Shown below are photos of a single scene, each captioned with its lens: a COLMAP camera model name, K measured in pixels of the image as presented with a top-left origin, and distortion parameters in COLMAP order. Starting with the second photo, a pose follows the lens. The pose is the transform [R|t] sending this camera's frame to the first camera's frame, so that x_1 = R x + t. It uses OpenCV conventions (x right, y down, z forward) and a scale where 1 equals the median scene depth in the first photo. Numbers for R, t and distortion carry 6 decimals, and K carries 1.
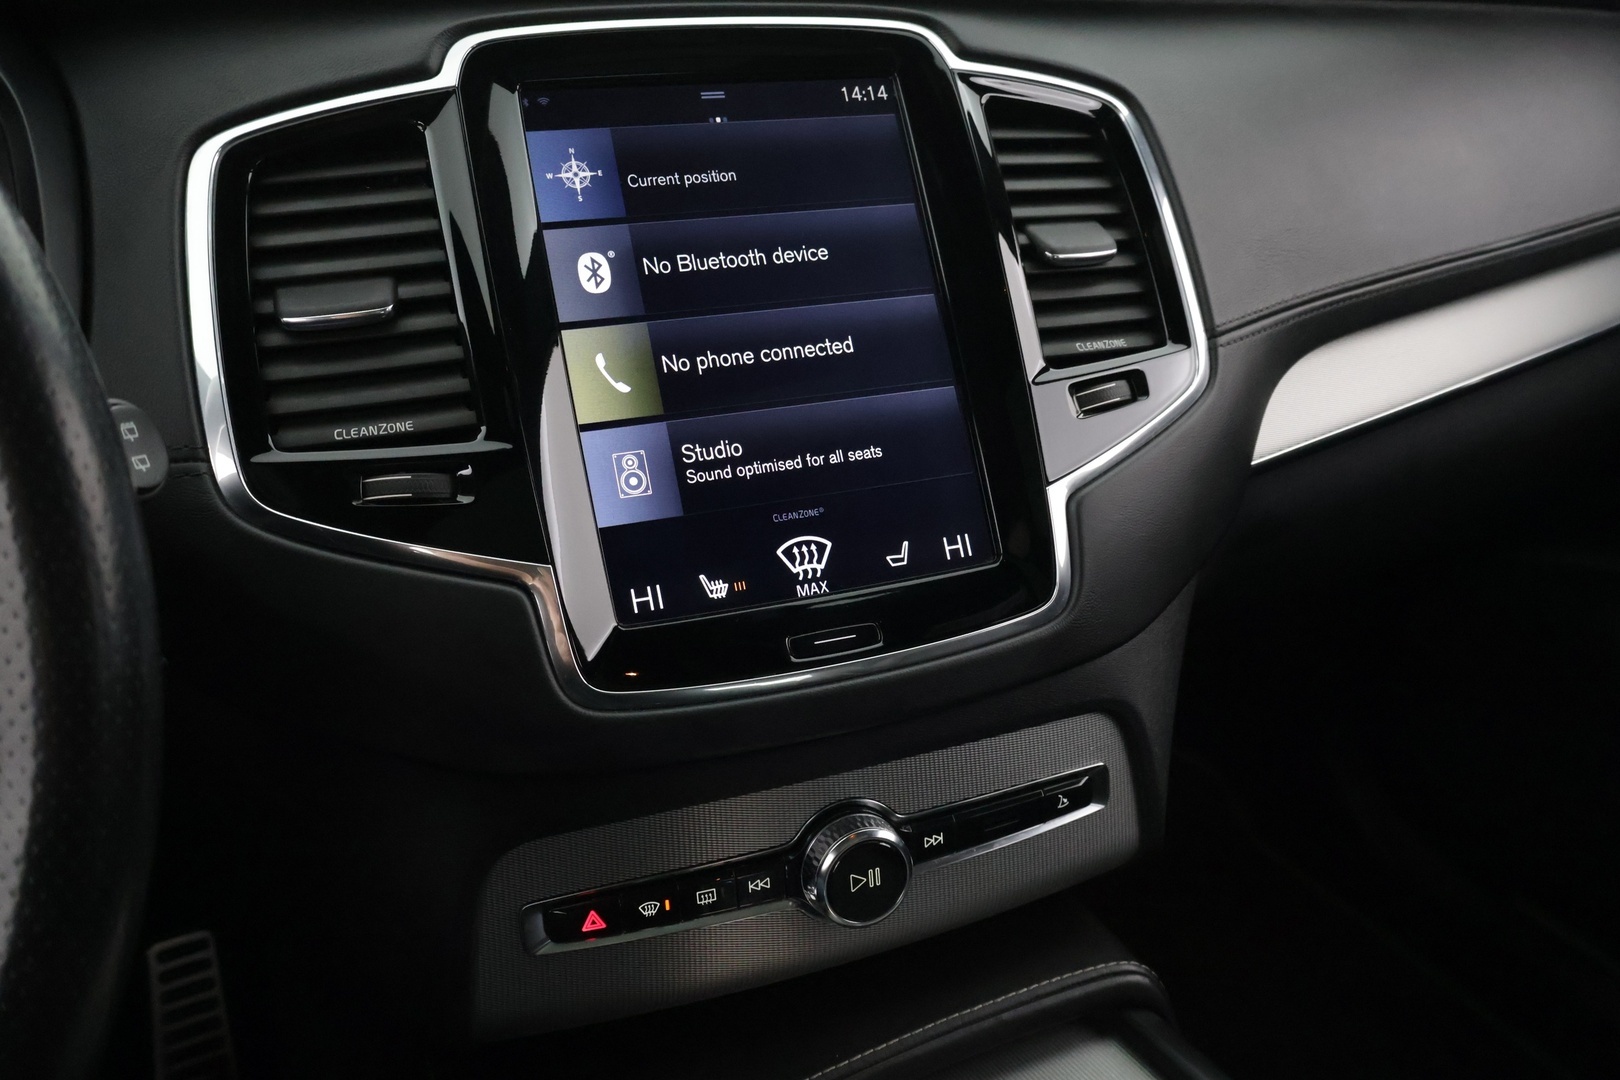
lens RADIAL K [[1385.3, 0, 809.7], [0, 1385.3, 551.7], [0, 0, 1]] dist [0.003546, 0.003920]
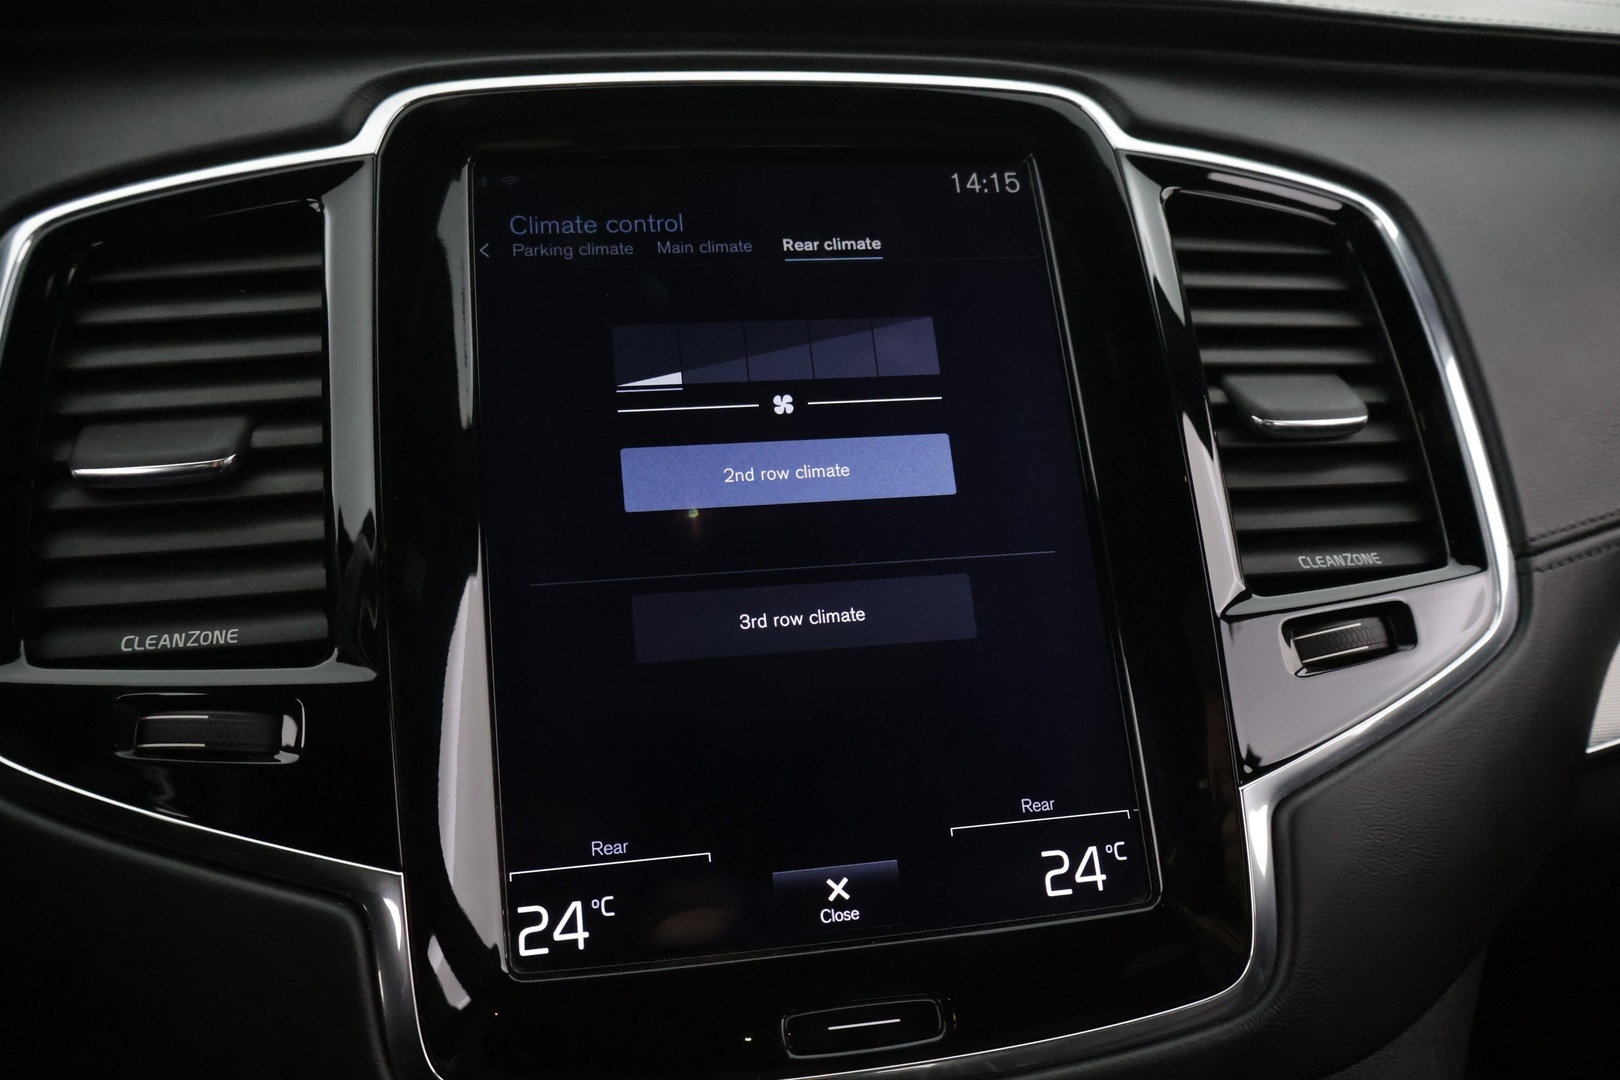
lens RADIAL K [[1381.1, 0, 802.1], [0, 1381.1, 535.6], [0, 0, 1]] dist [0.002656, -0.003493]
pose [[0.983018, 0.046989, -0.177389, 0.082893], [-0.070291, 0.989351, -0.127451, -0.064843], [0.169512, 0.137755, 0.975853, 0.349003]]
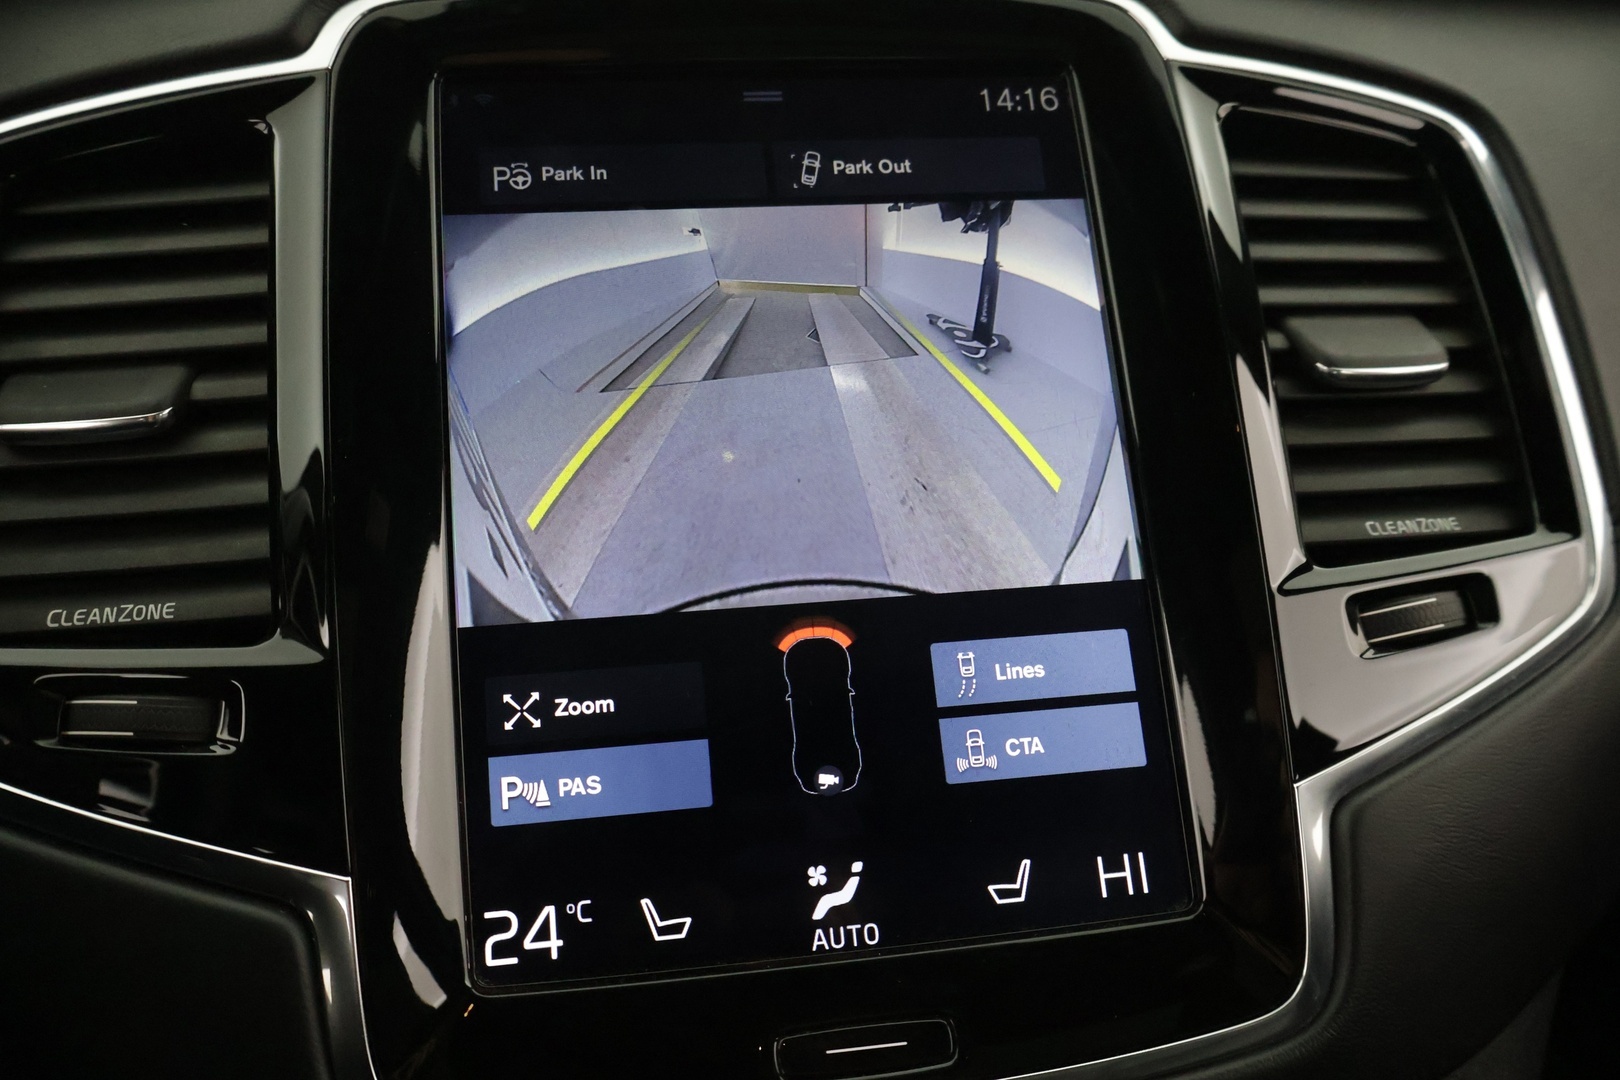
lens RADIAL K [[1384.0, 0, 816.3], [0, 1384.0, 534.9], [0, 0, 1]] dist [0.001001, 0.005562]
pose [[0.977115, 0.058808, -0.204422, 0.091750], [-0.076644, 0.993807, -0.080453, -0.085454], [0.198425, 0.094279, 0.975571, 0.415666]]
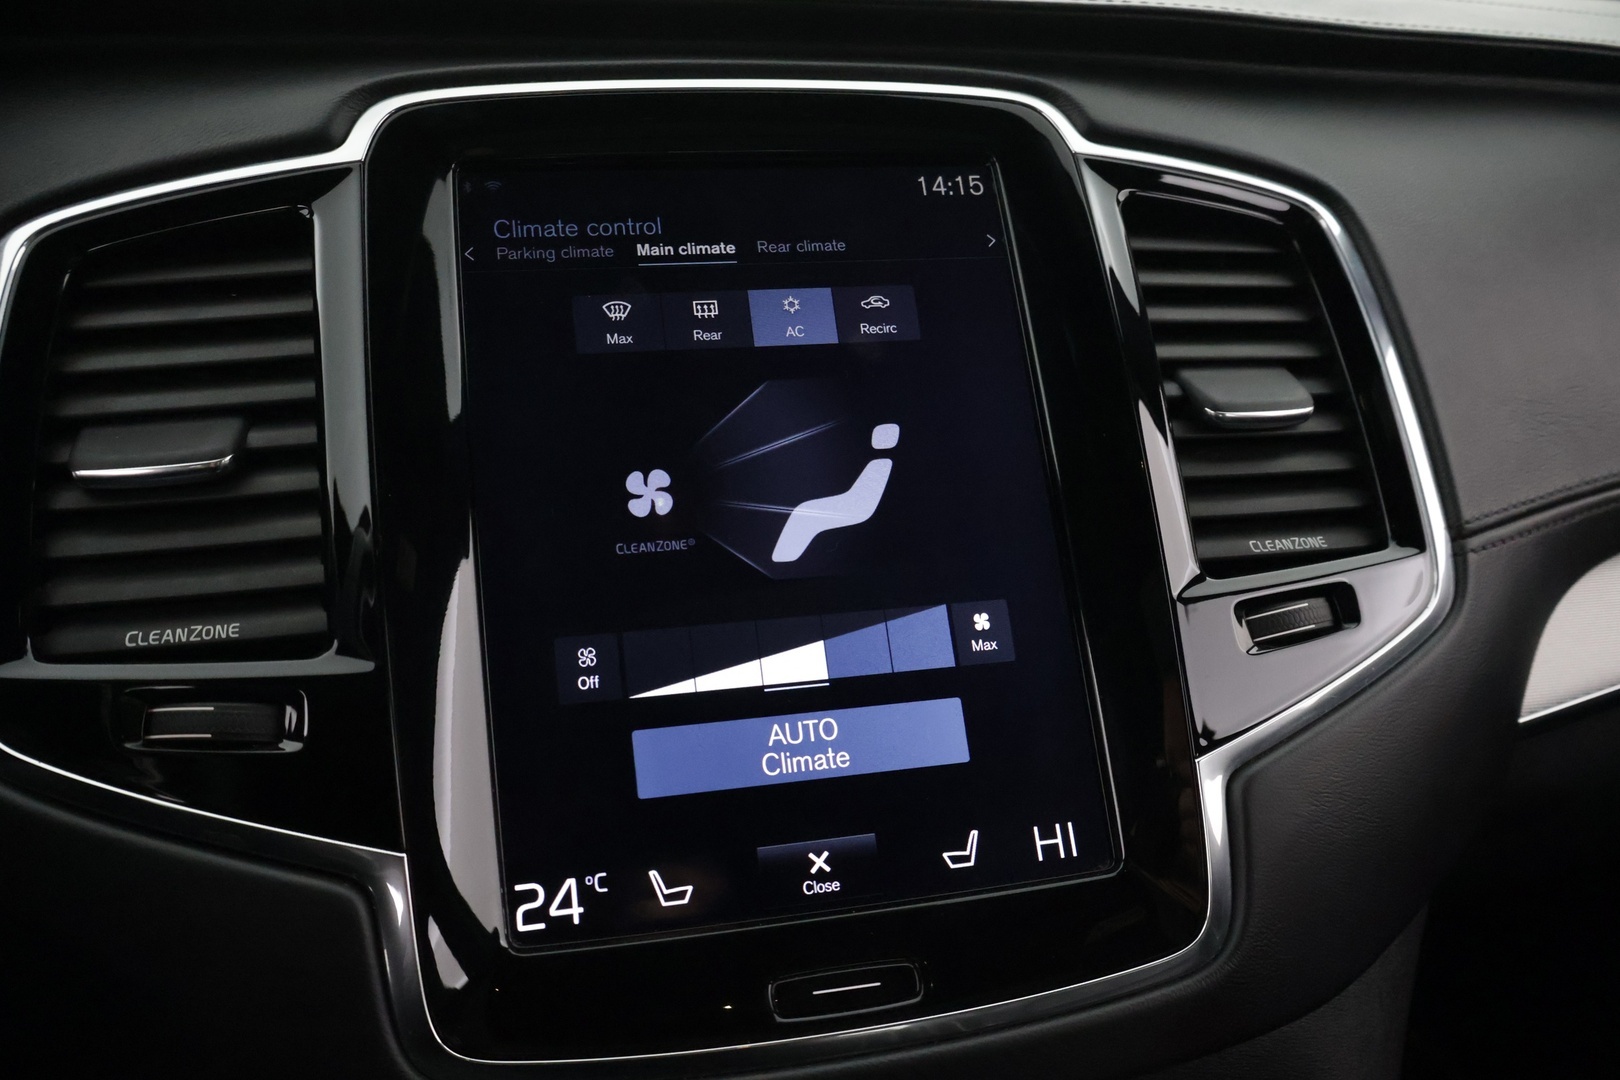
lens RADIAL K [[1380.9, 0, 810.0], [0, 1380.9, 540.0], [0, 0, 1]] dist [-0.000476, 0.003706]
pose [[0.989153, 0.038425, -0.141774, 0.078671], [-0.055032, 0.991824, -0.115139, -0.063792], [0.136191, 0.121693, 0.983180, 0.318401]]
